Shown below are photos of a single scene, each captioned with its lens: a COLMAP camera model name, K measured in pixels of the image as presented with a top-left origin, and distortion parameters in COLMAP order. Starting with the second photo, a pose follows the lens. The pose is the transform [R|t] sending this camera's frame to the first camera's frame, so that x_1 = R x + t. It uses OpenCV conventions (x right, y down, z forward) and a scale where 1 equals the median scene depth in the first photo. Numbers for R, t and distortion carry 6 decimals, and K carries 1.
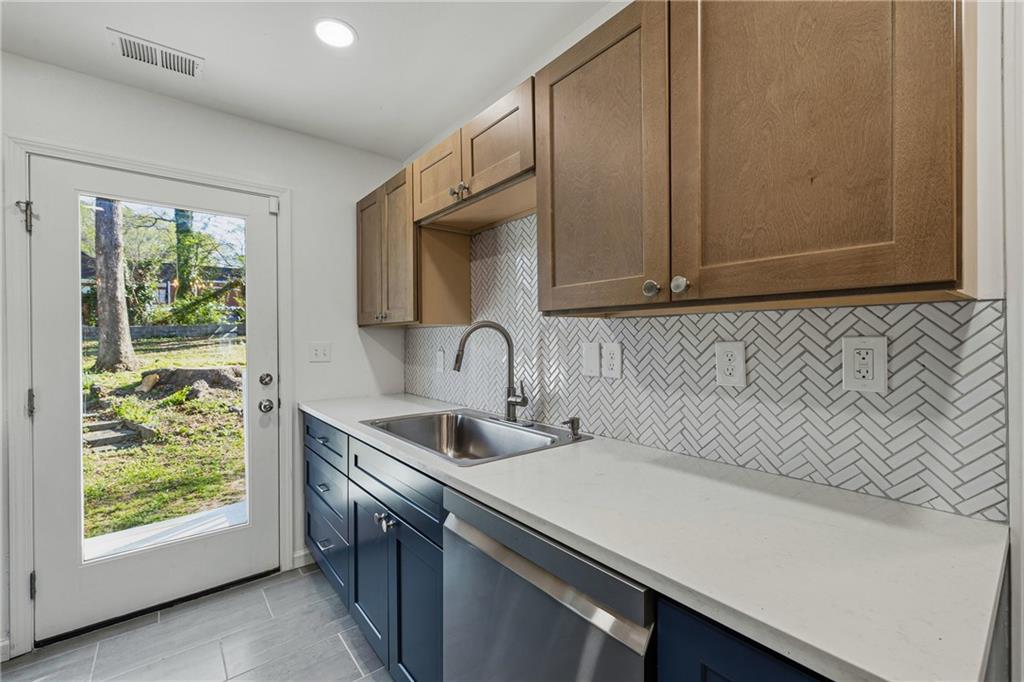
lens RADIAL K [[425.1, 0, 510.6], [0, 425.1, 337.6], [0, 0, 1]] dist [0.000345, -0.000003]
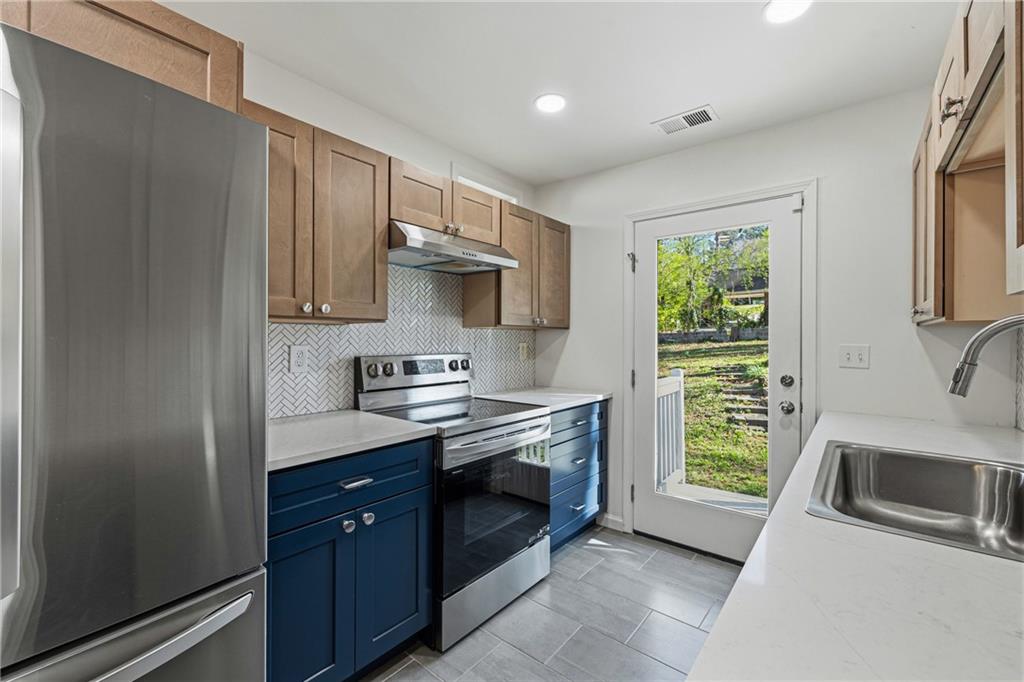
lens RADIAL K [[425.1, 0, 510.6], [0, 425.1, 337.6], [0, 0, 1]] dist [0.000345, -0.000003]
pose [[0.219155, 0.006720, -0.975667, 0.246034], [-0.005285, 0.999970, 0.005701, -0.005278], [0.975676, 0.003907, 0.219184, 0.153047]]
